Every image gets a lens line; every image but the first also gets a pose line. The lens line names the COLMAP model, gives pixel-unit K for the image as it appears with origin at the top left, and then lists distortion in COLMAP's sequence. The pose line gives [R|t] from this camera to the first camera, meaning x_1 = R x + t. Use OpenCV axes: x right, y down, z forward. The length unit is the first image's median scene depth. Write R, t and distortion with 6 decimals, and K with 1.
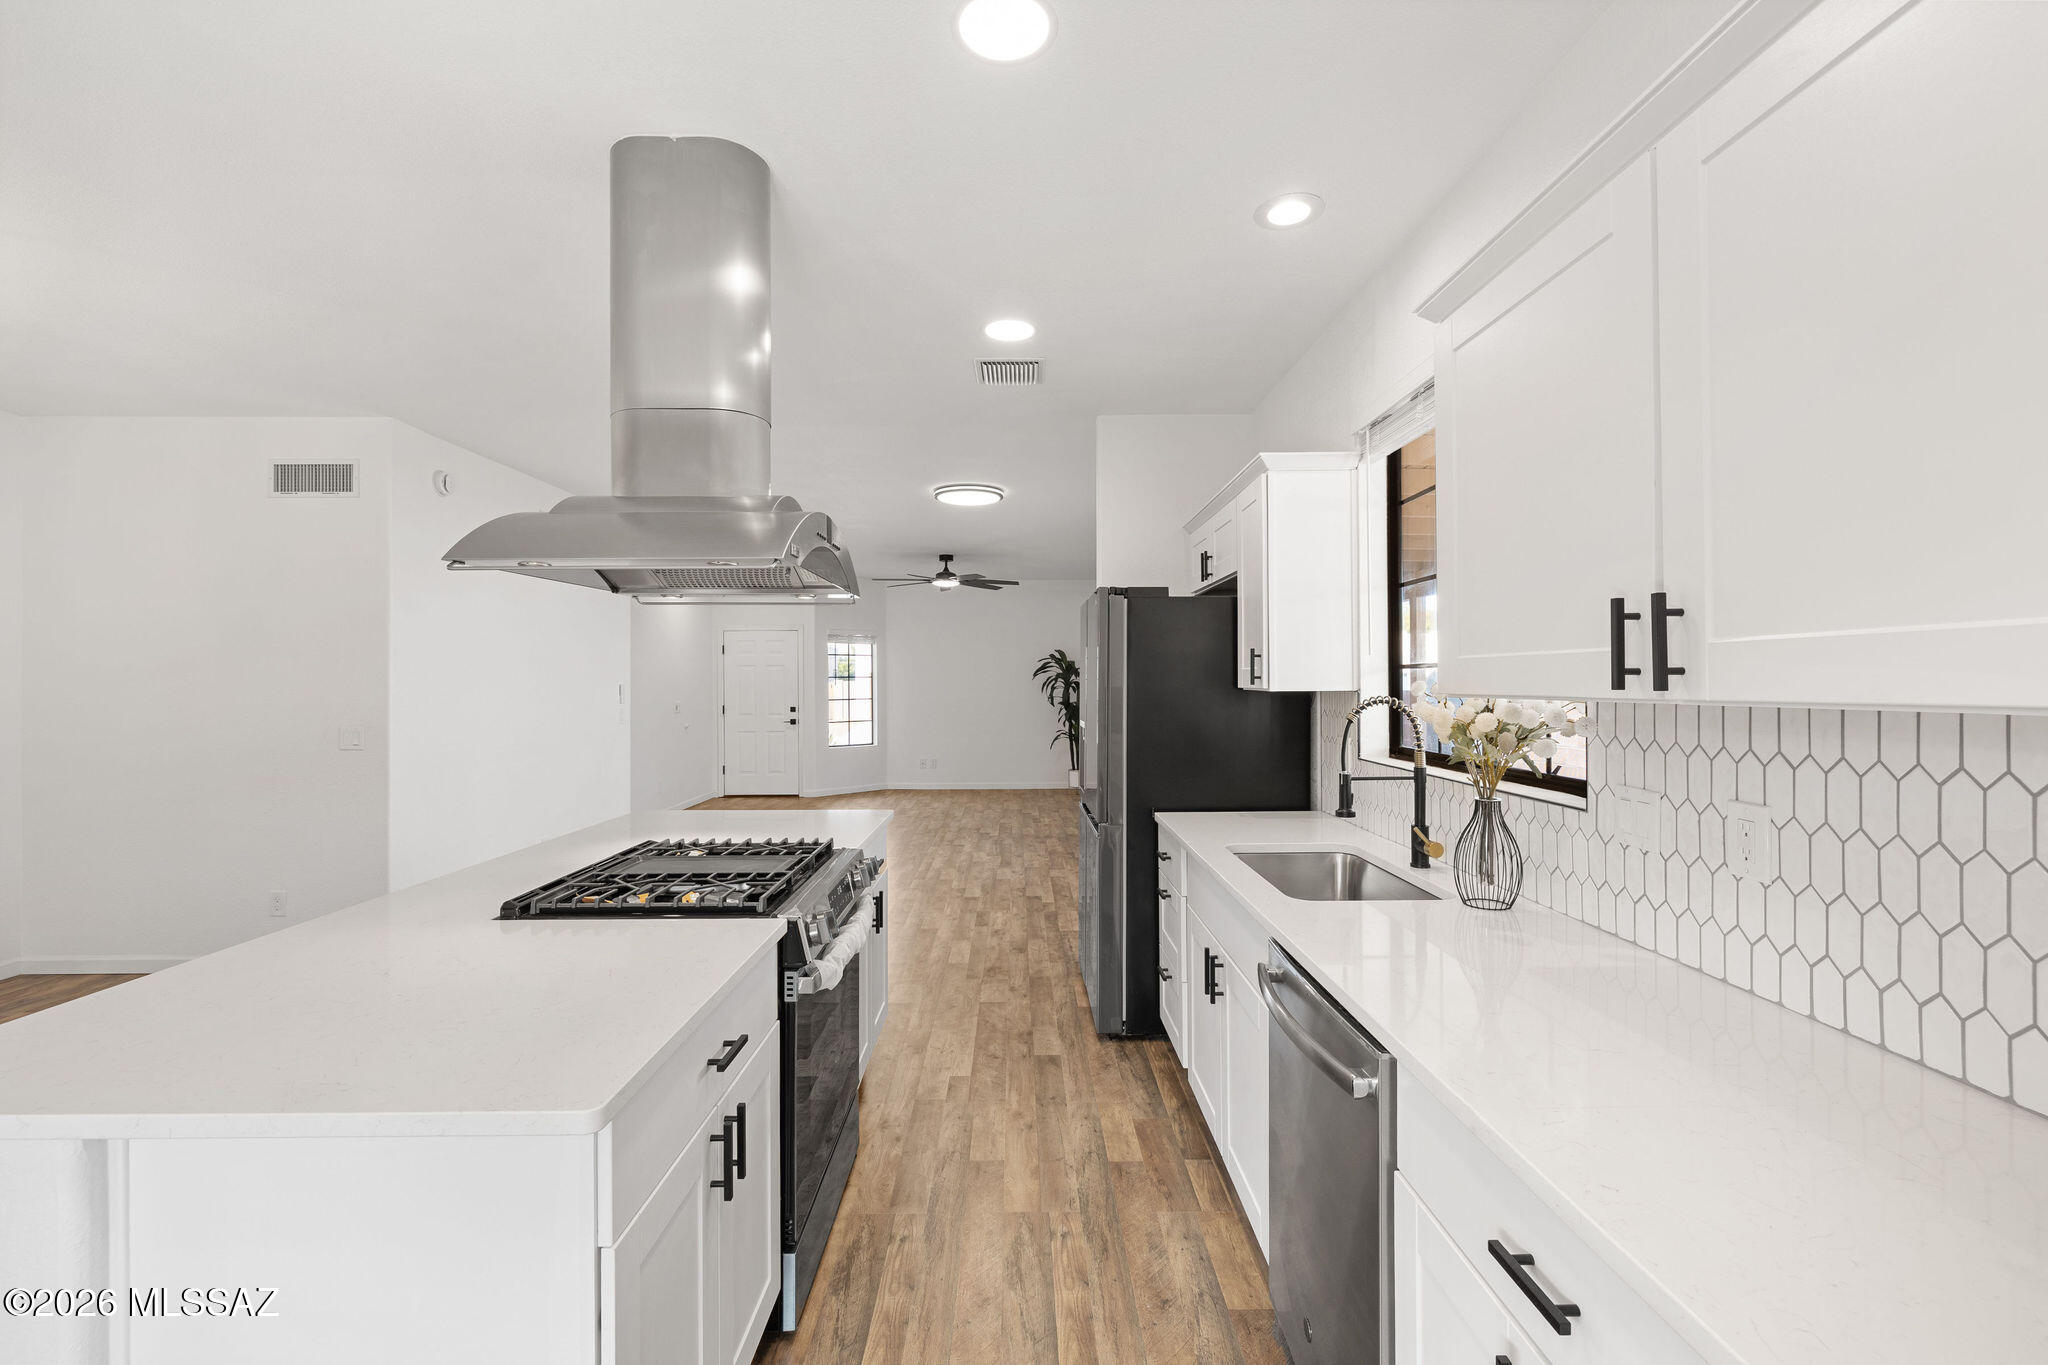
lens RADIAL K [[867.5, 0, 1020.3], [0, 867.5, 678.4], [0, 0, 1]] dist [-0.001901, -0.000025]
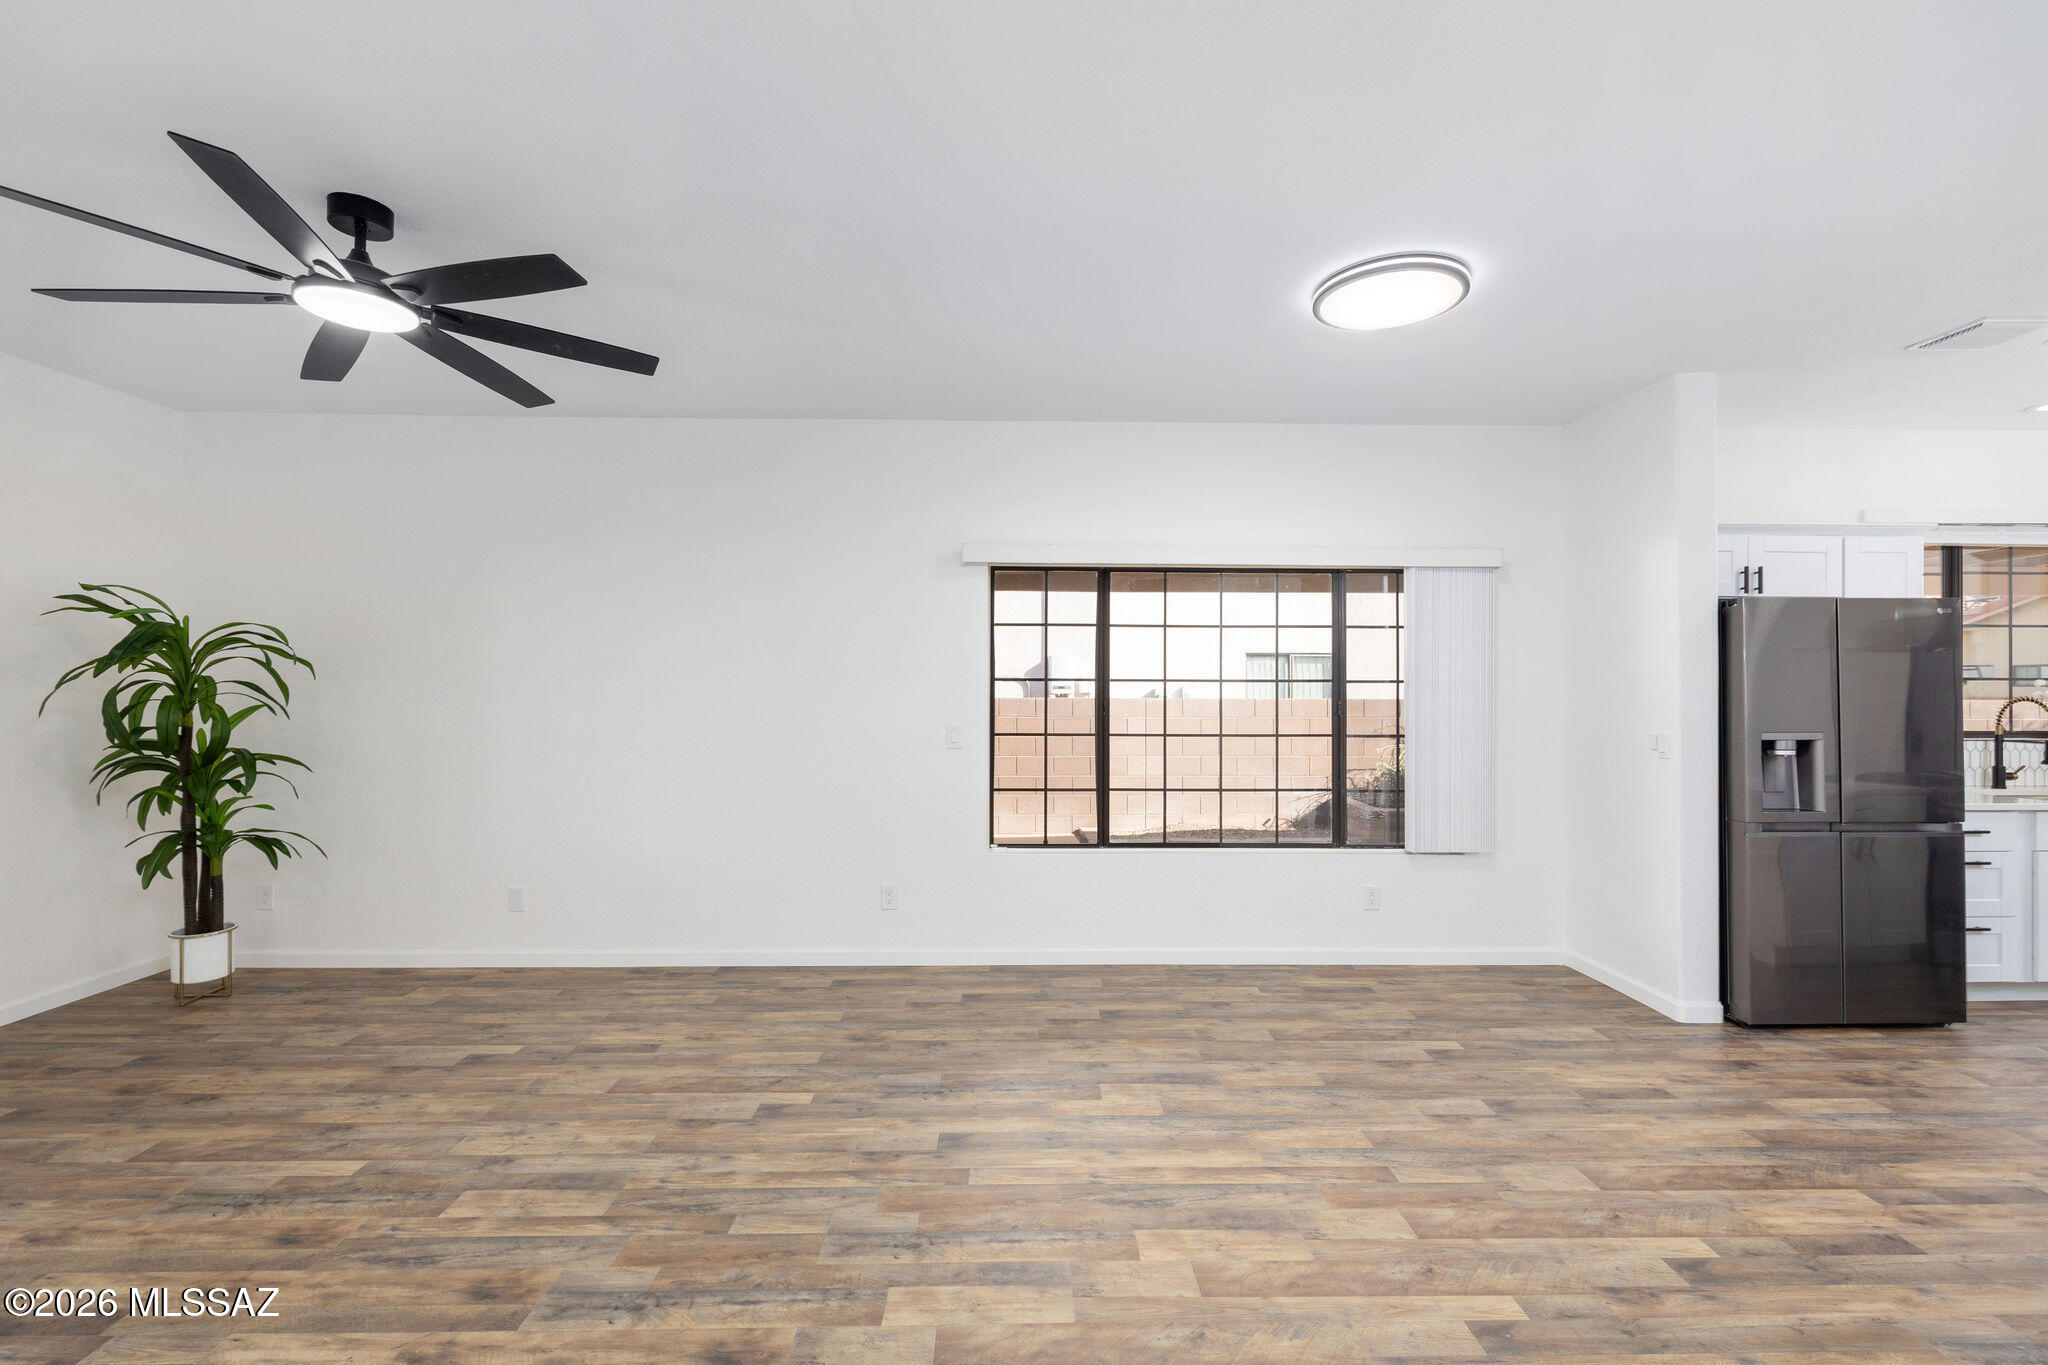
lens RADIAL K [[867.5, 0, 1014.8], [0, 867.5, 678.4], [0, 0, 1]] dist [-0.001901, -0.000025]
pose [[-0.004368, 0.011202, 0.999928, -0.913867], [-0.005852, 0.999920, -0.011227, 0.010119], [-0.999973, -0.005901, -0.004302, 2.059492]]
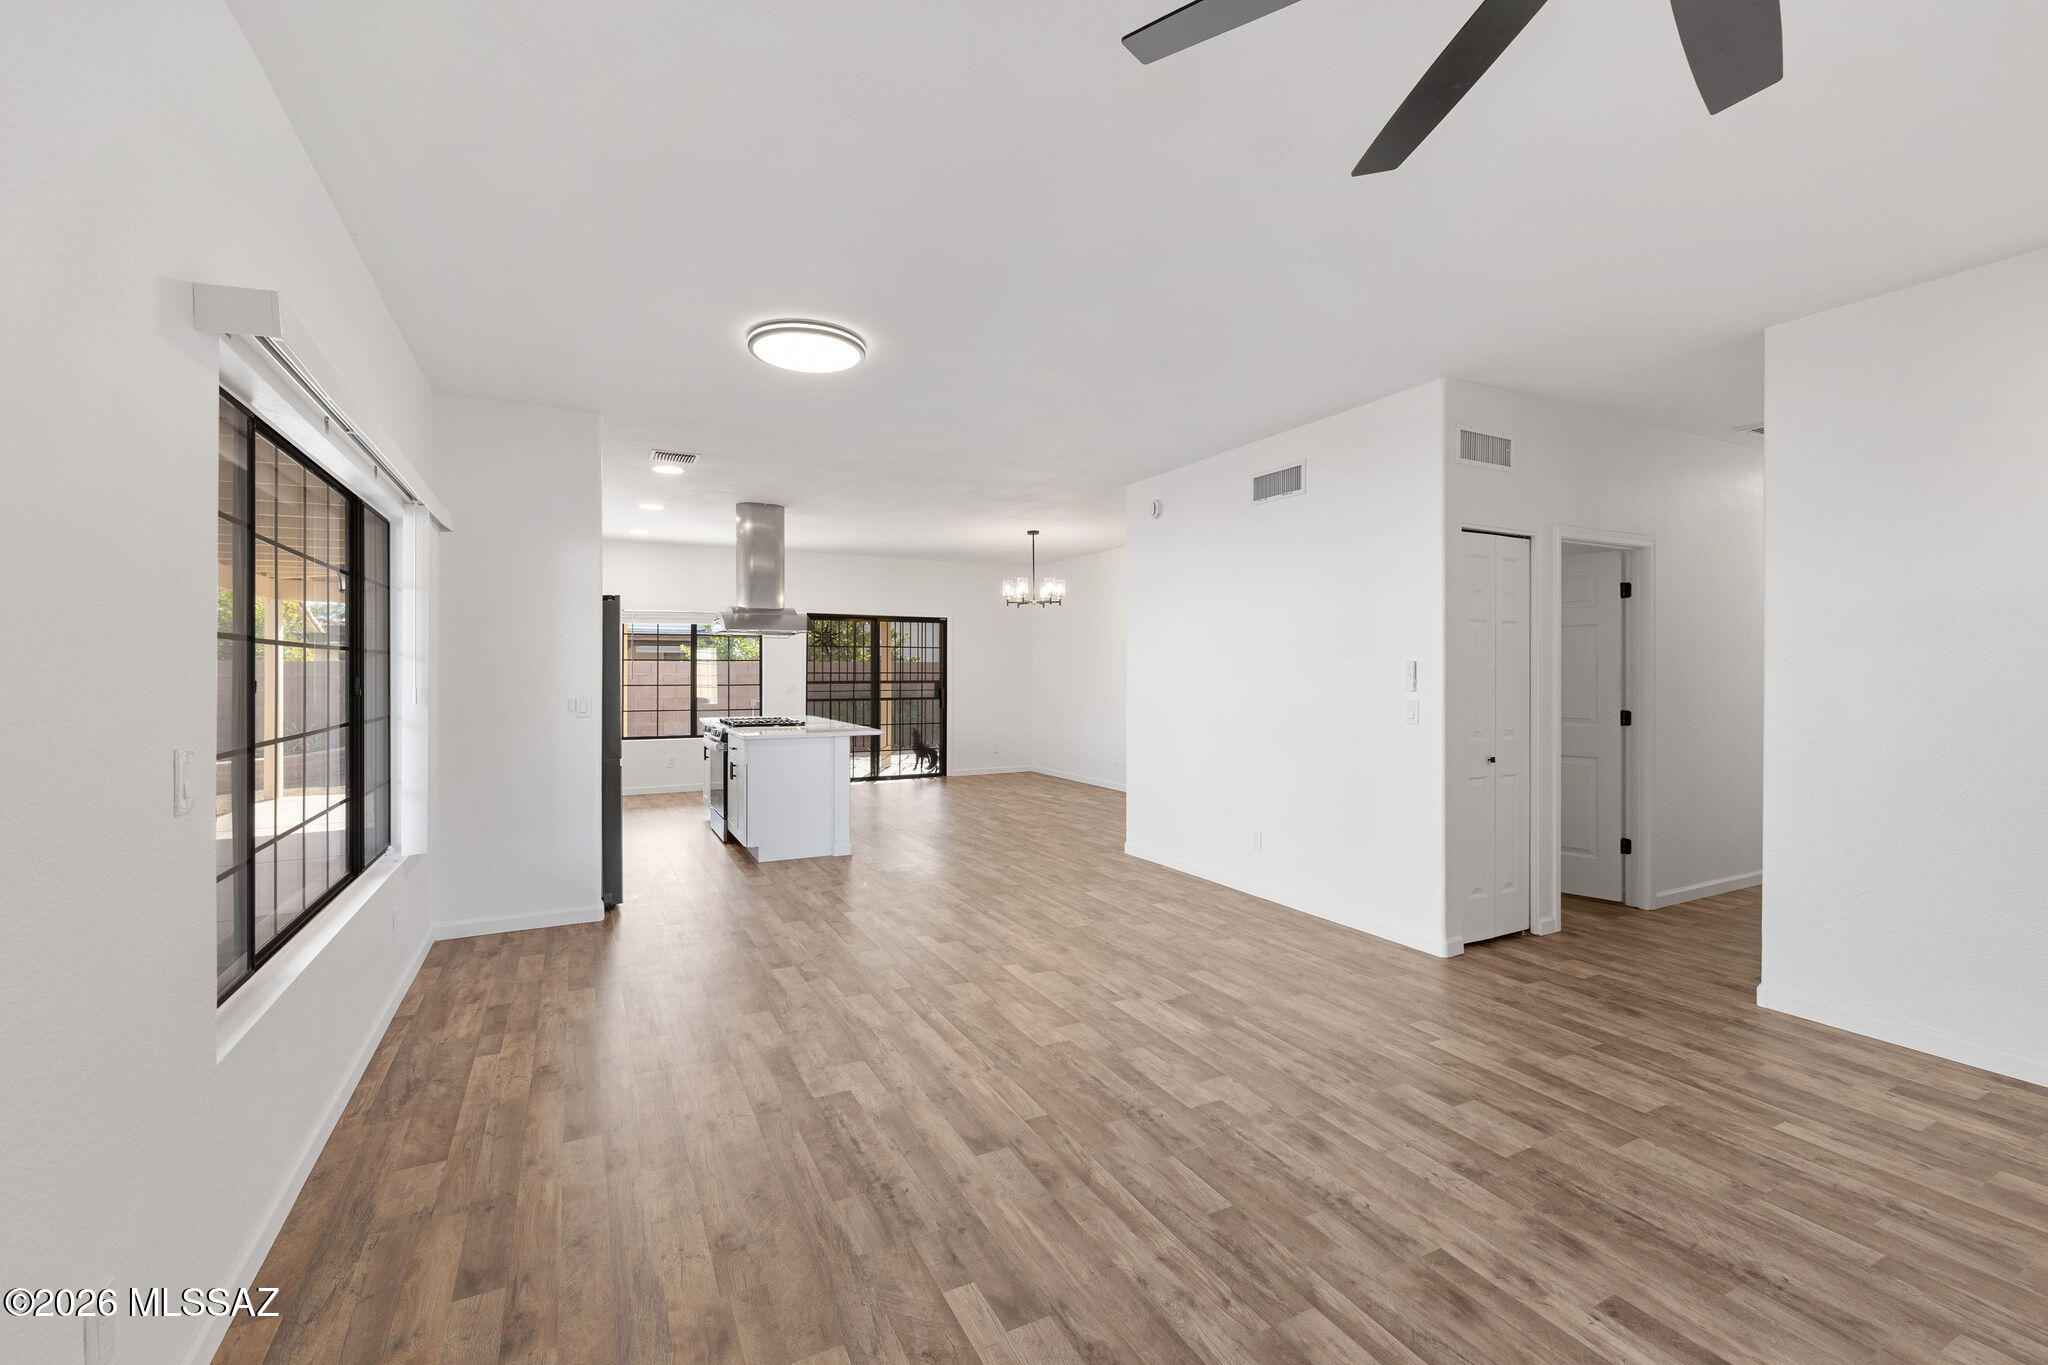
lens RADIAL K [[867.5, 0, 1033.7], [0, 867.5, 678.2], [0, 0, 1]] dist [-0.001901, -0.000025]
pose [[-0.889230, 0.009185, -0.457368, 0.127781], [0.005352, 0.999939, 0.009676, 0.018883], [0.457429, 0.006156, -0.889225, 2.749625]]
